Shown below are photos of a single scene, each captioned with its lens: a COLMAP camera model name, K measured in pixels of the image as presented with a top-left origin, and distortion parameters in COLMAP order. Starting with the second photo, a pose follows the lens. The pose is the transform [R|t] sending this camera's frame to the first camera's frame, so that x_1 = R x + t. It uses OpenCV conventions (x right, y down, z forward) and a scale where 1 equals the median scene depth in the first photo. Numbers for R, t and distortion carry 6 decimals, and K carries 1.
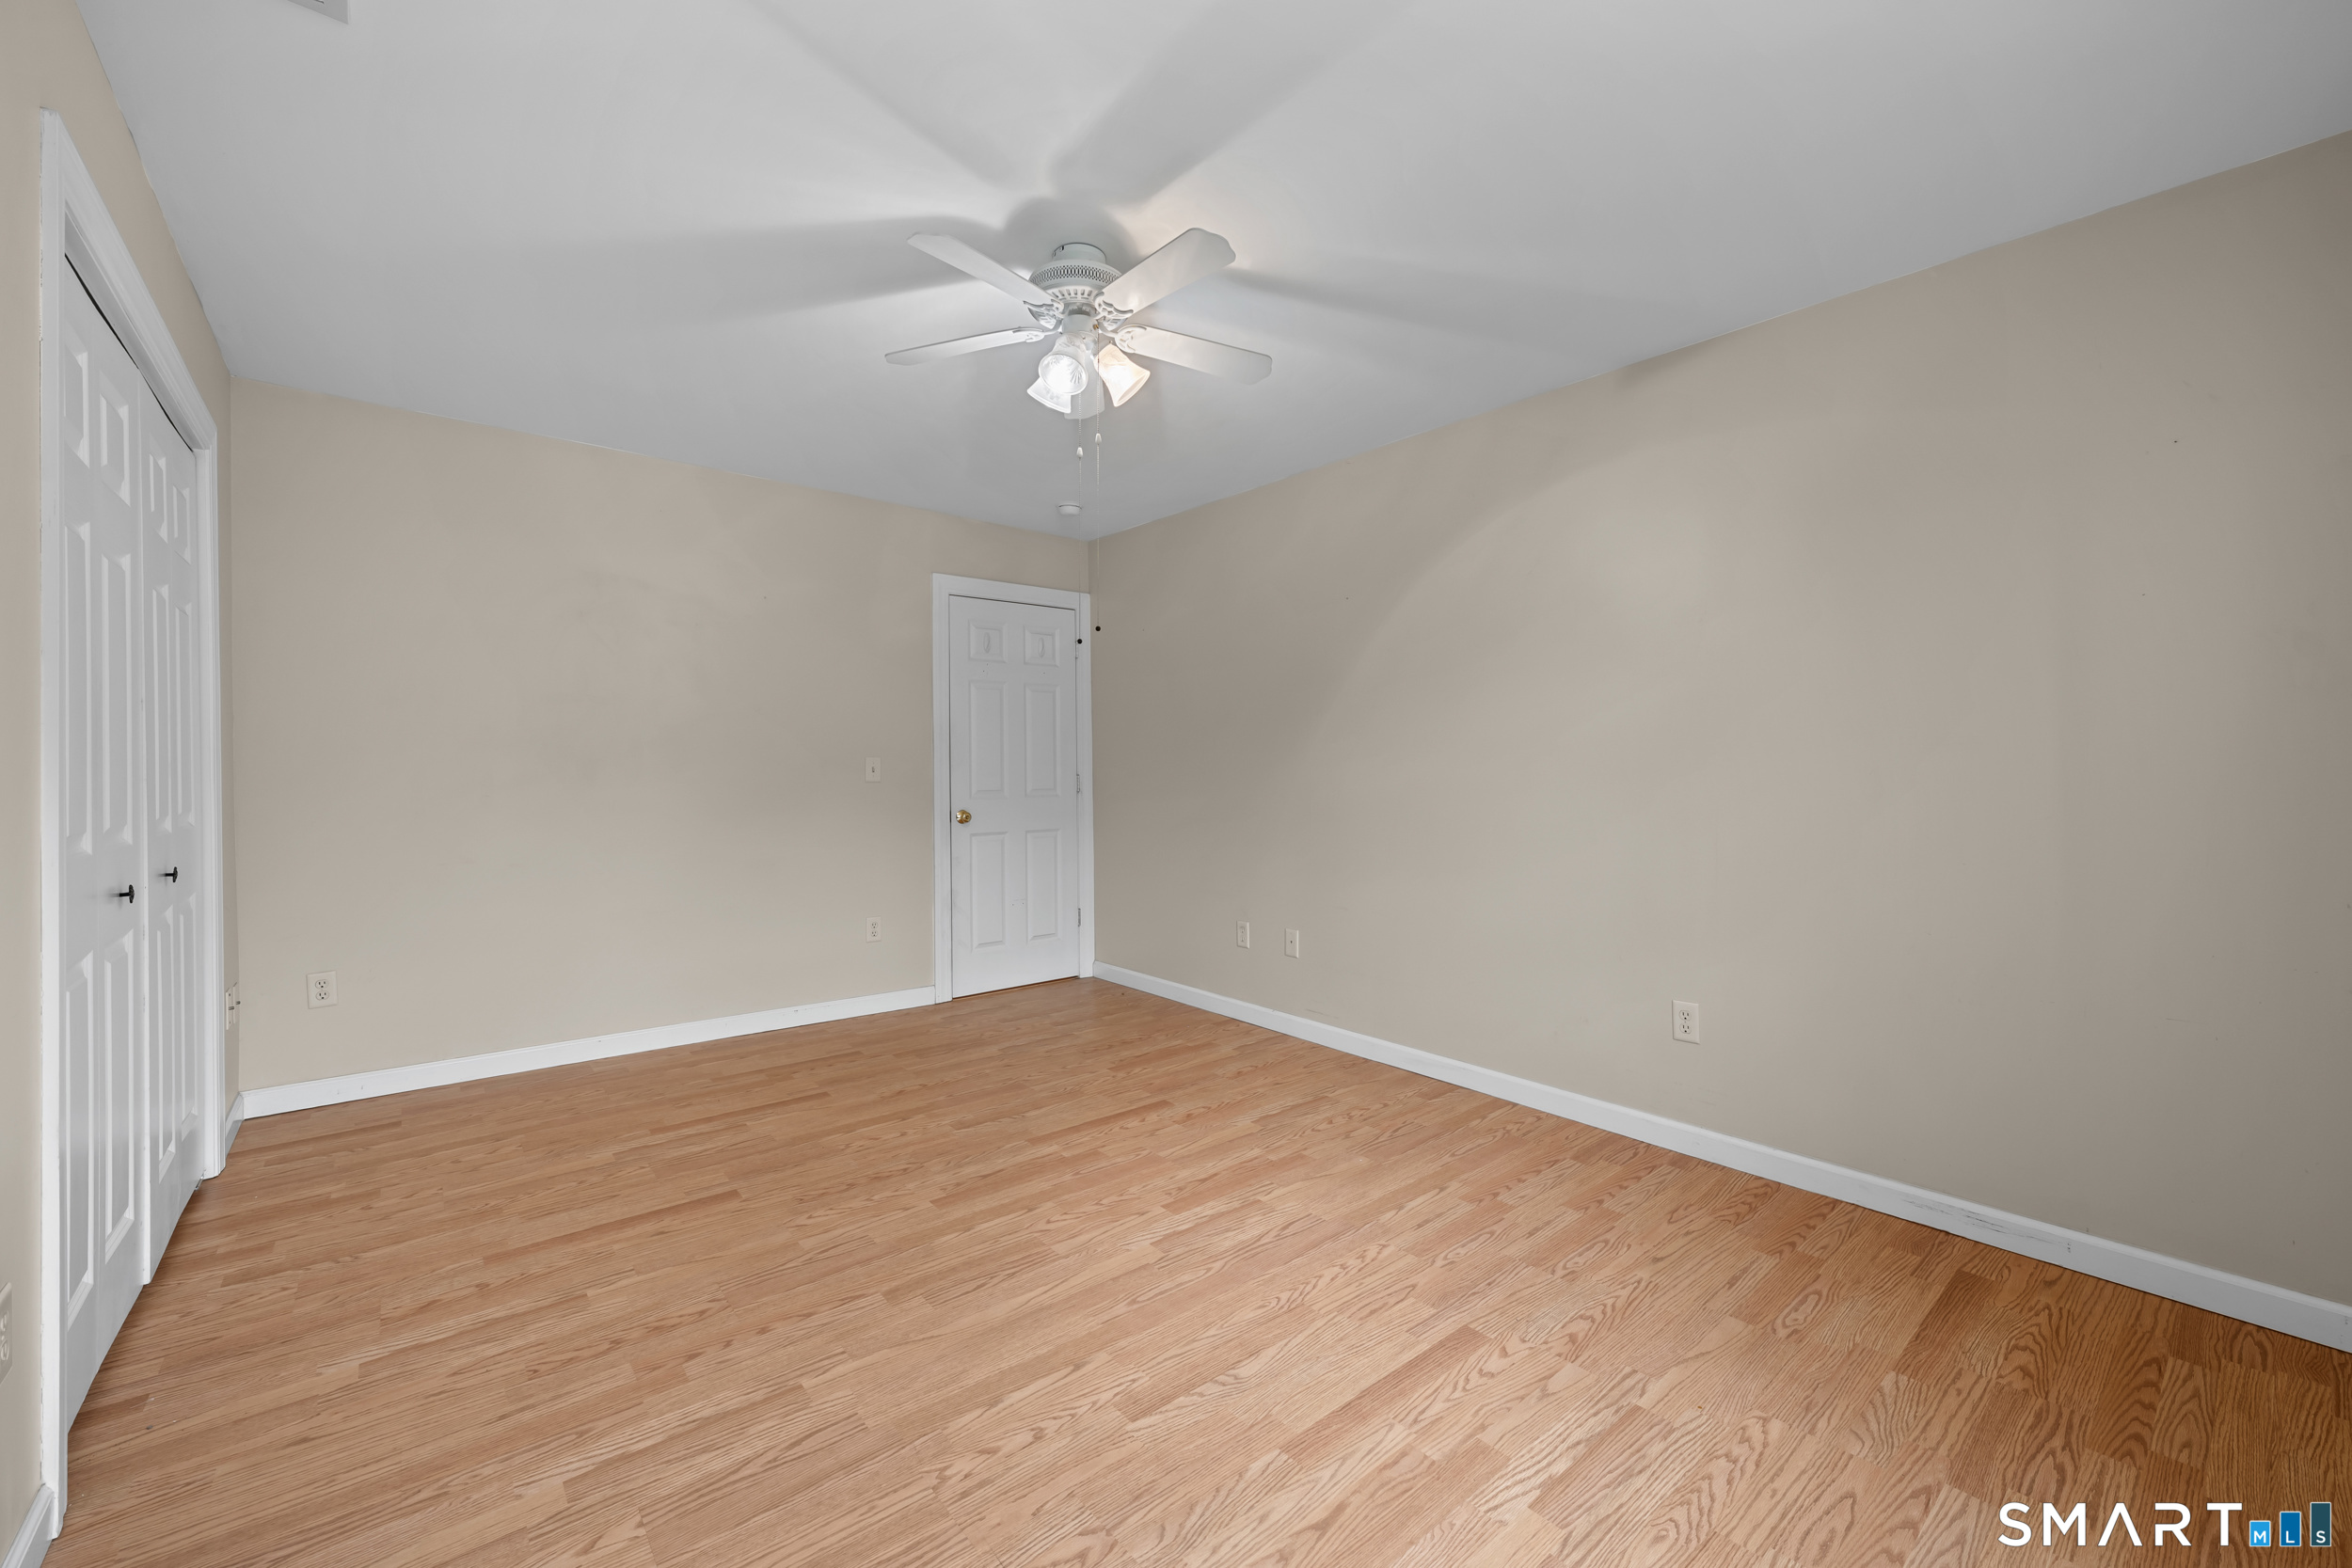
lens RADIAL K [[933.9, 0, 1172.8], [0, 933.9, 775.7], [0, 0, 1]] dist [-0.000102, -0.000115]
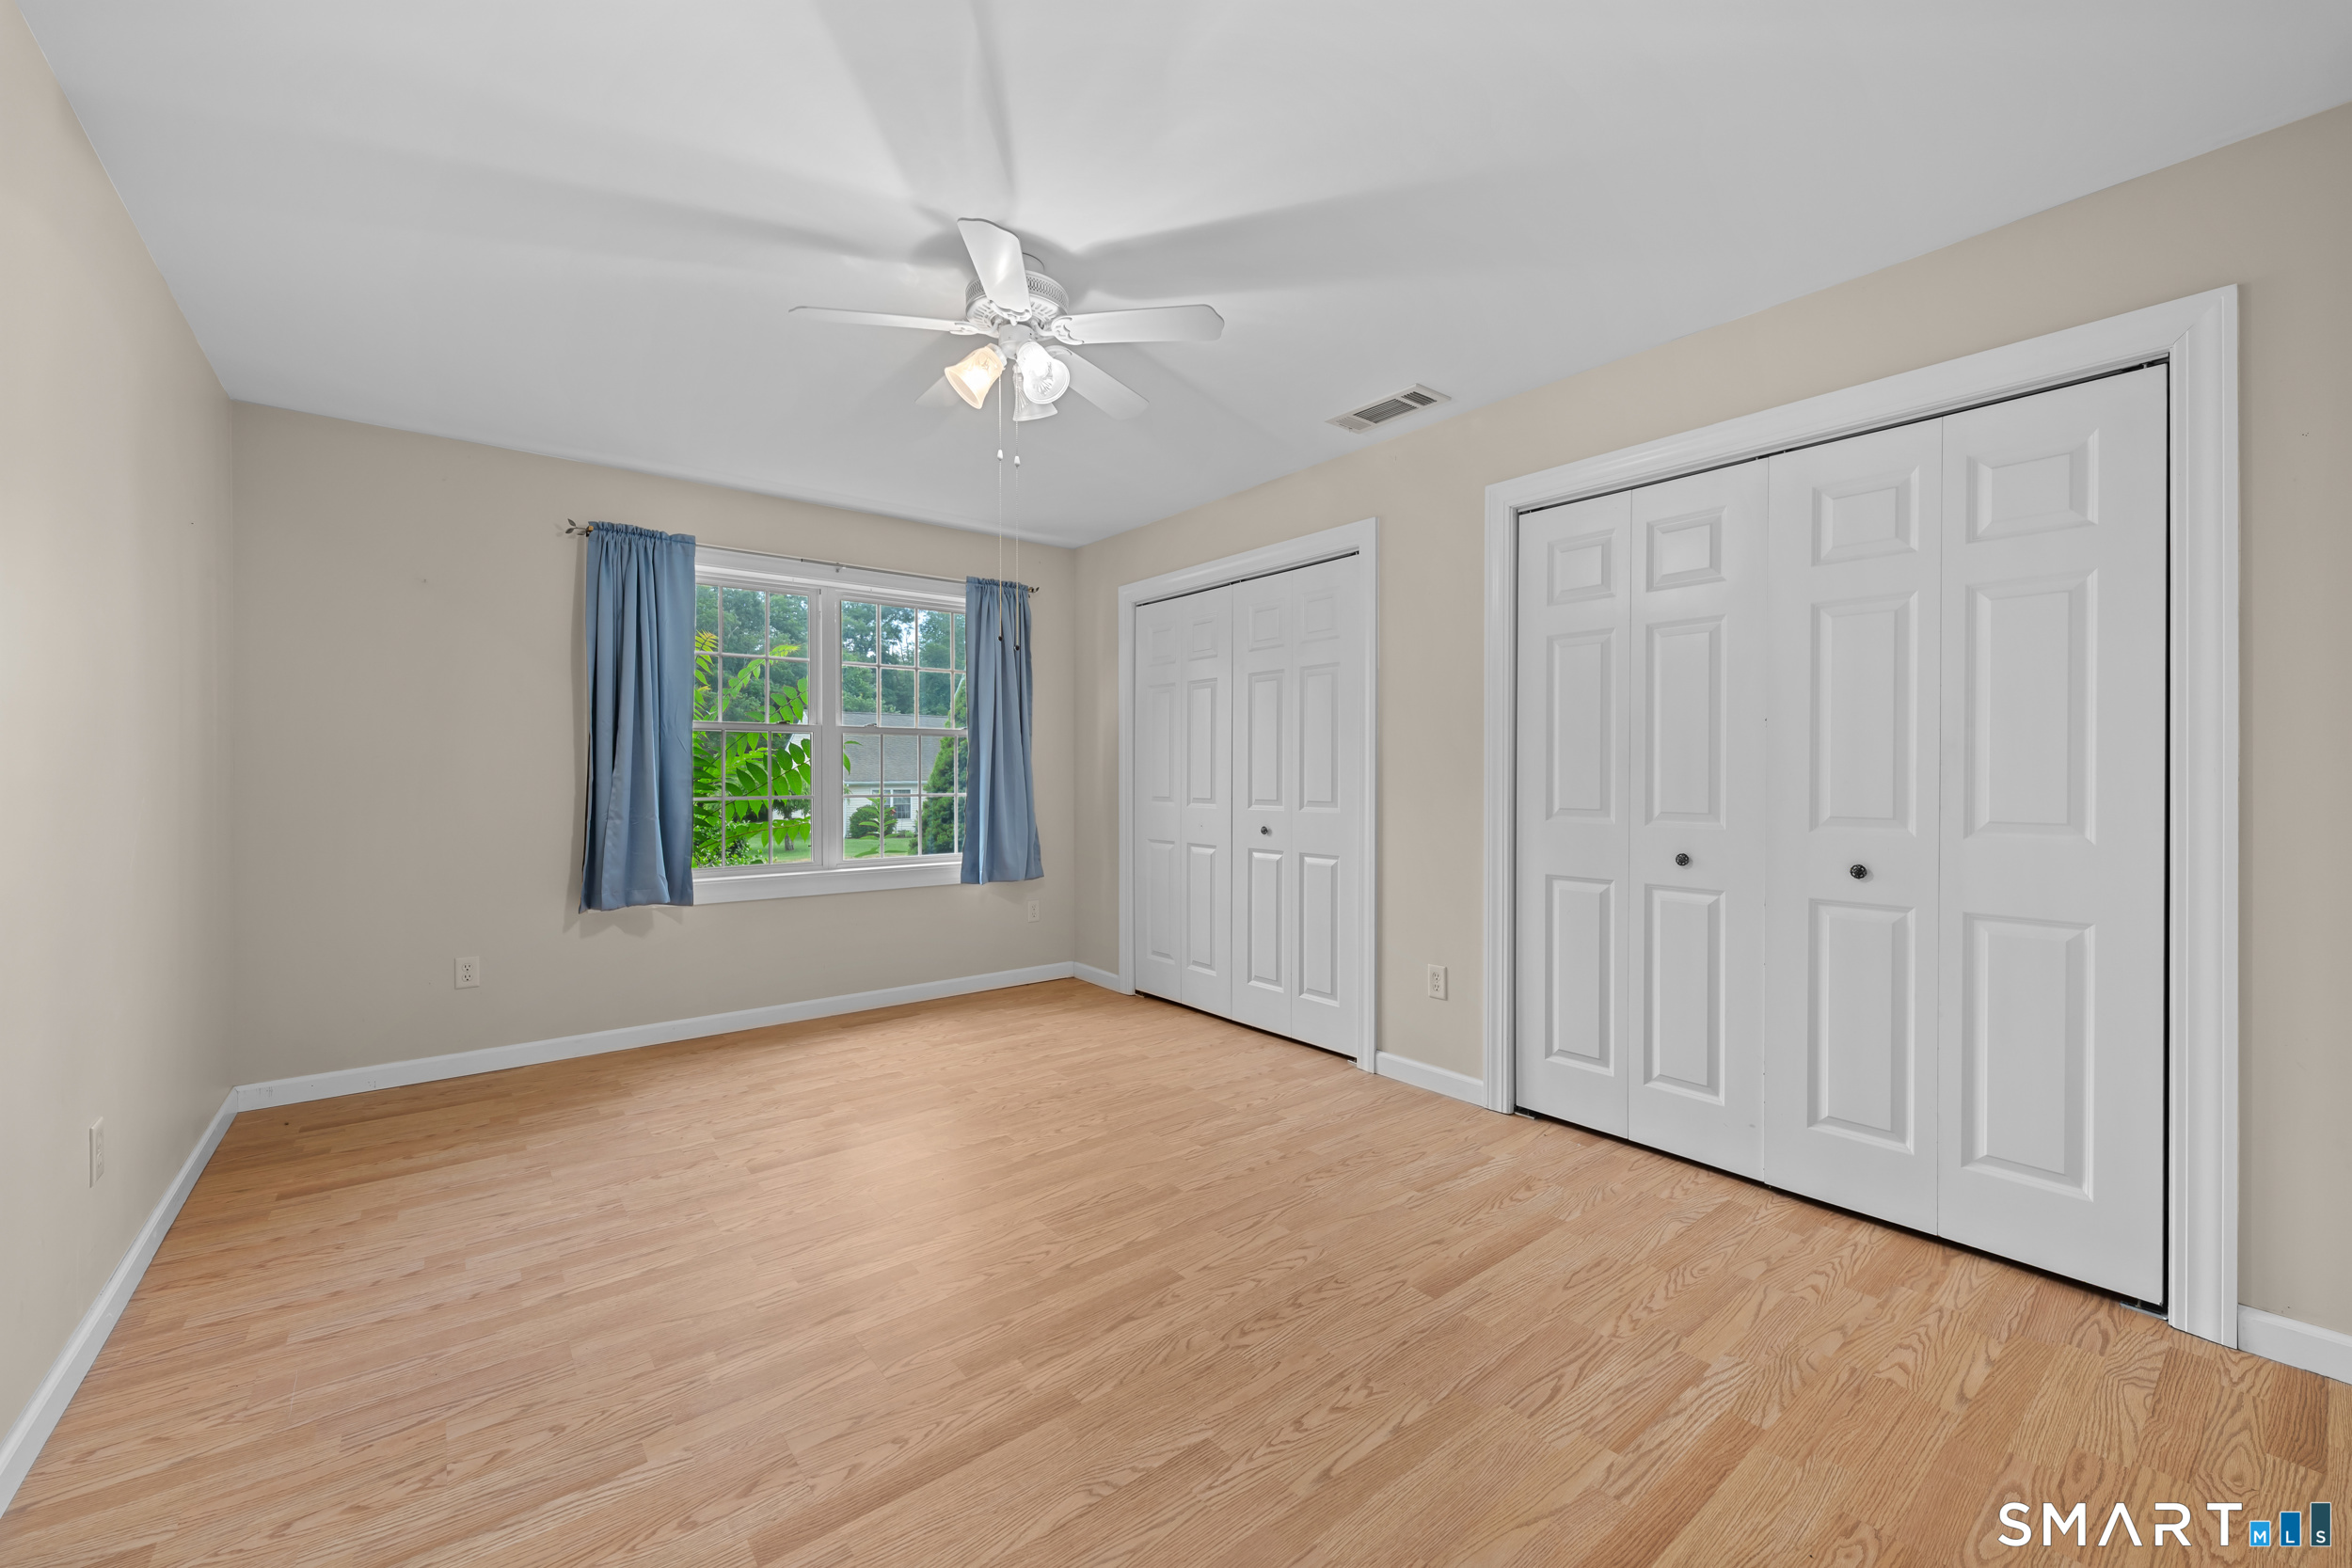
lens RADIAL K [[933.9, 0, 1177.2], [0, 933.9, 775.1], [0, 0, 1]] dist [-0.000102, -0.000115]
pose [[-0.999889, 0.000515, 0.014888, -0.293917], [0.000651, 0.999958, 0.009133, -0.015581], [-0.014883, 0.009142, -0.999847, 2.046407]]
